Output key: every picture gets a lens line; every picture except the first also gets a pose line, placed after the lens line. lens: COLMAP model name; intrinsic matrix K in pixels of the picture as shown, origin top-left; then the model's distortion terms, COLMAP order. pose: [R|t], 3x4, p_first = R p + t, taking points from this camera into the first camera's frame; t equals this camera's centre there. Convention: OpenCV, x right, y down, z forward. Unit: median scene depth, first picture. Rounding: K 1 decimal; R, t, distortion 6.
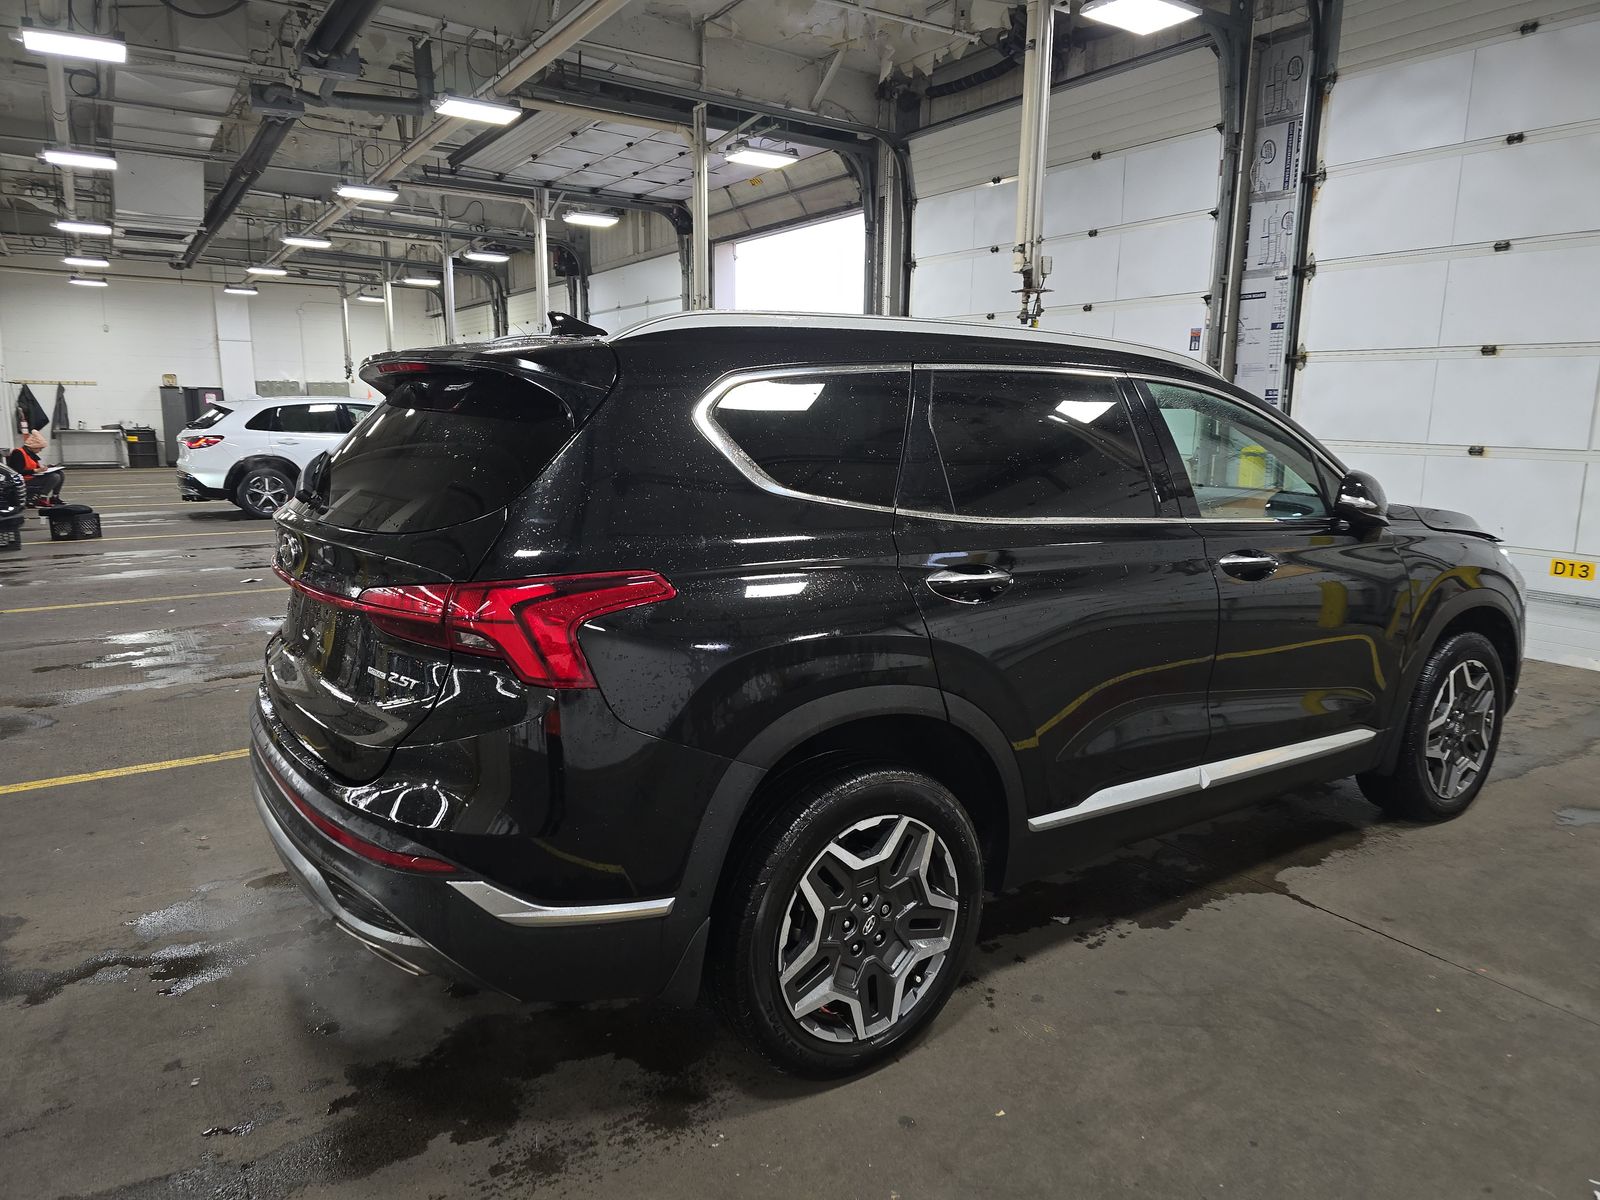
lens RADIAL K [[1068.6, 0, 793.2], [0, 1068.6, 602.4], [0, 0, 1]] dist [0.047439, -0.028247]
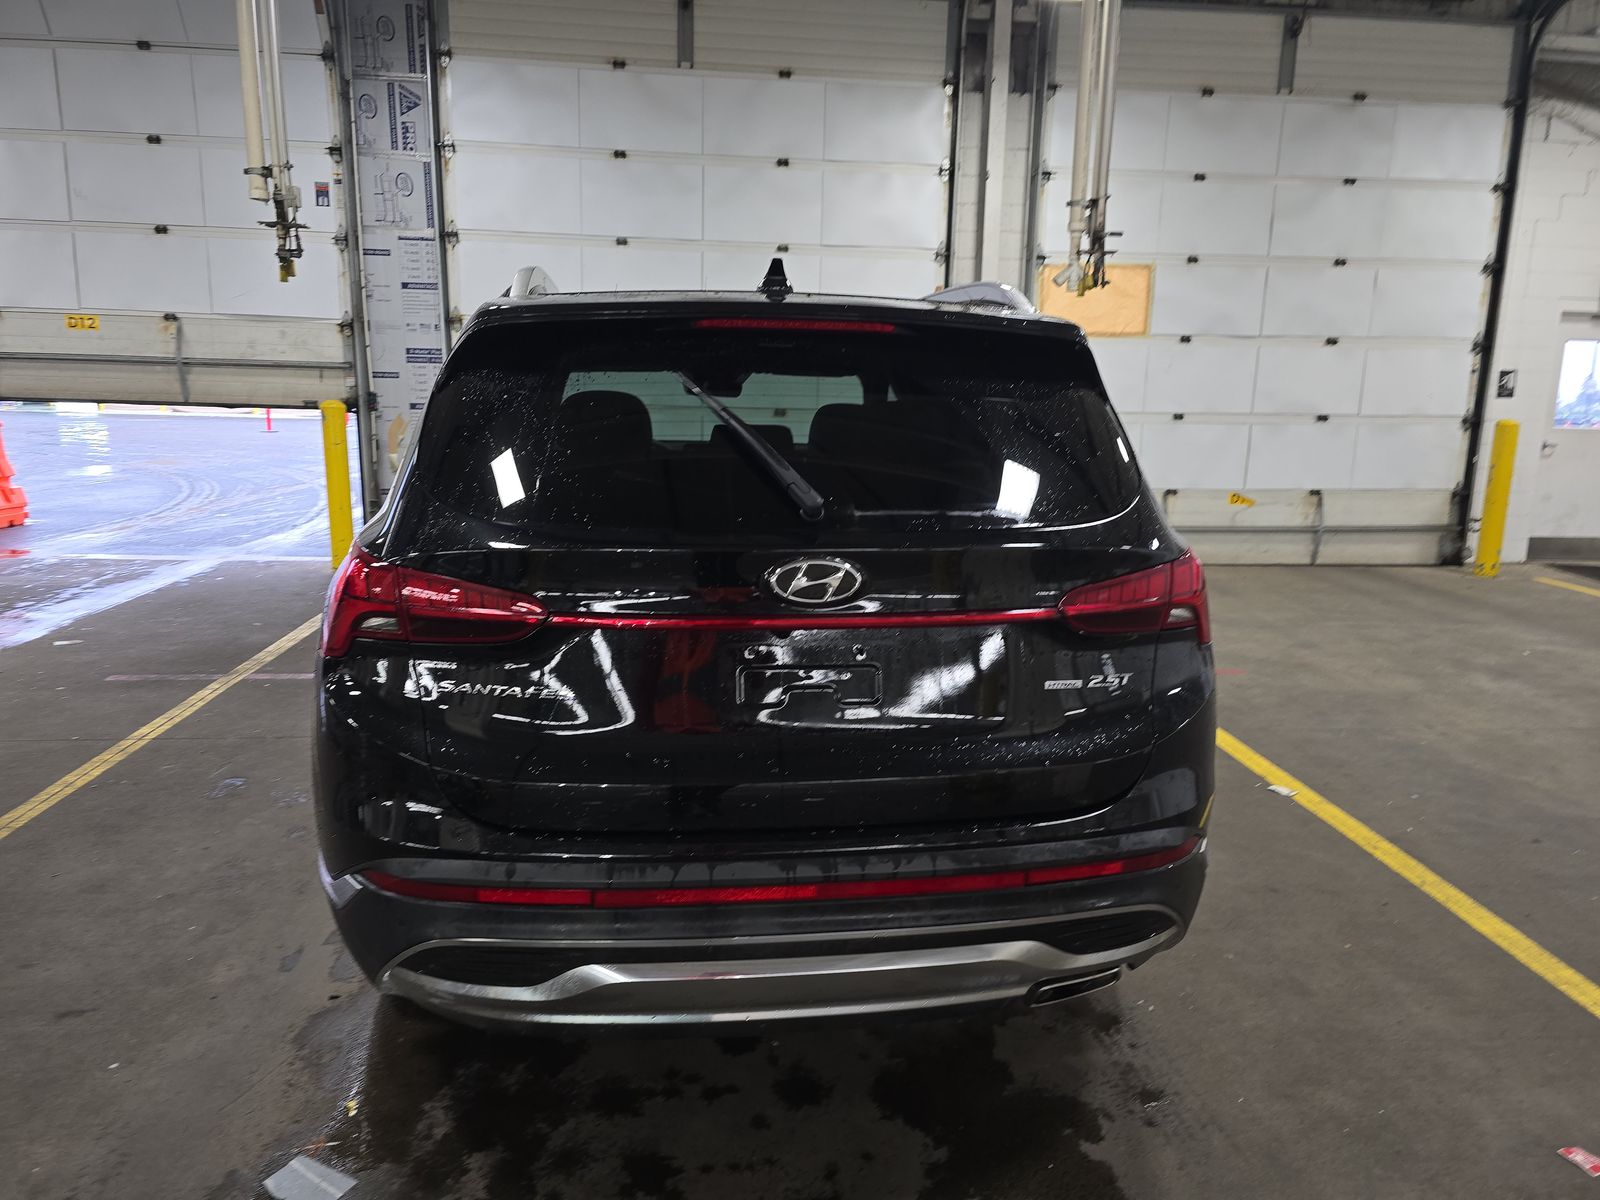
lens RADIAL K [[1068.6, 0, 793.2], [0, 1068.6, 602.4], [0, 0, 1]] dist [0.047439, -0.028247]
pose [[0.454975, -0.183634, 0.871364, -0.401489], [0.149253, 0.980390, 0.128680, -0.044886], [-0.877907, 0.071507, 0.473461, 0.256291]]
